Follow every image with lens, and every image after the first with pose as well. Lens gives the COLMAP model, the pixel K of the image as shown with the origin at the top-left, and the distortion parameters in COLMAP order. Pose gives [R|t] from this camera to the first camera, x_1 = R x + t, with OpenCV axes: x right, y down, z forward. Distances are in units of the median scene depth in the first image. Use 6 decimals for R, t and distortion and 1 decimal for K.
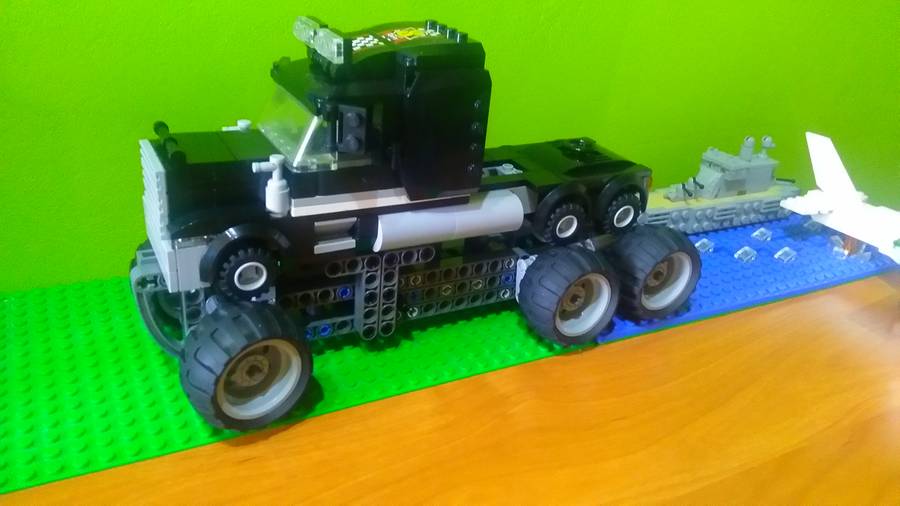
lens RADIAL K [[794.7, 0, 447.2], [0, 794.7, 253.2], [0, 0, 1]] dist [0.007750, -0.001645]
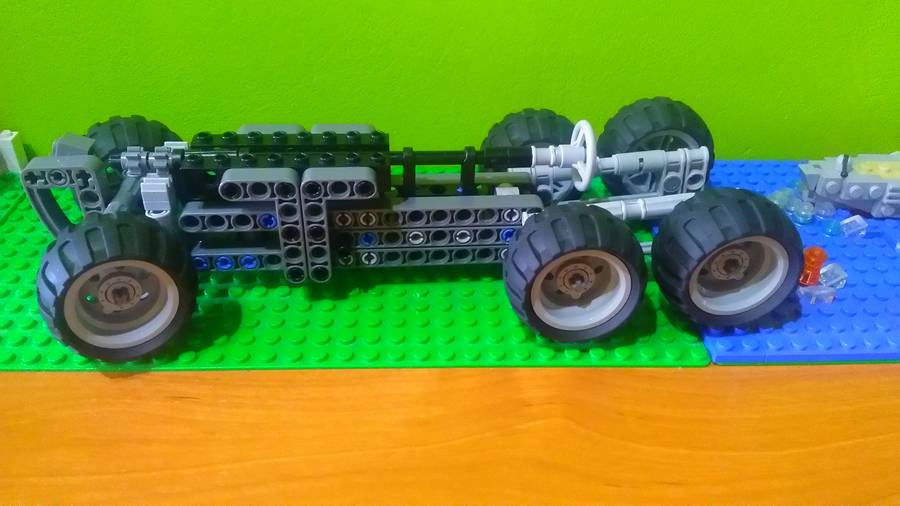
lens RADIAL K [[794.7, 0, 452.0], [0, 794.7, 252.4], [0, 0, 1]] dist [0.007750, -0.001645]
pose [[0.893745, 0.171470, -0.414510, 0.378021], [-0.124304, 0.982541, 0.138428, -0.055611], [0.431009, -0.072194, 0.899455, 0.333971]]
